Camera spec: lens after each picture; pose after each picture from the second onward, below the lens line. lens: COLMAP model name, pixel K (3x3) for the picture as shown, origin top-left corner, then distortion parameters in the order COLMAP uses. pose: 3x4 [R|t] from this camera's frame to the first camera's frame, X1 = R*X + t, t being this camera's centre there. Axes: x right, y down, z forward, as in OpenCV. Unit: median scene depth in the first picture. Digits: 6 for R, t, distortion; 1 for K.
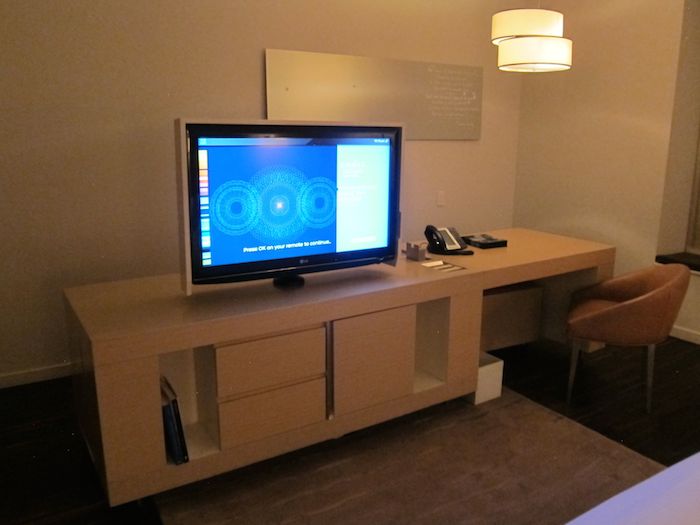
lens RADIAL K [[590.4, 0, 350.1], [0, 590.4, 262.7], [0, 0, 1]] dist [-0.026476, 0.001309]
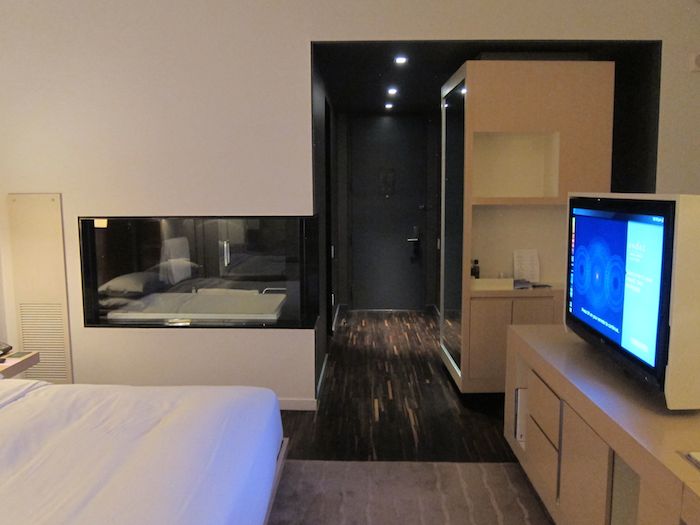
lens RADIAL K [[590.4, 0, 350.2], [0, 590.4, 261.4], [0, 0, 1]] dist [-0.026476, 0.001309]
pose [[-0.545686, 0.091110, -0.833022, 0.911807], [-0.192252, 0.953946, 0.230274, -0.262287], [0.815638, 0.285808, -0.503039, 1.115858]]
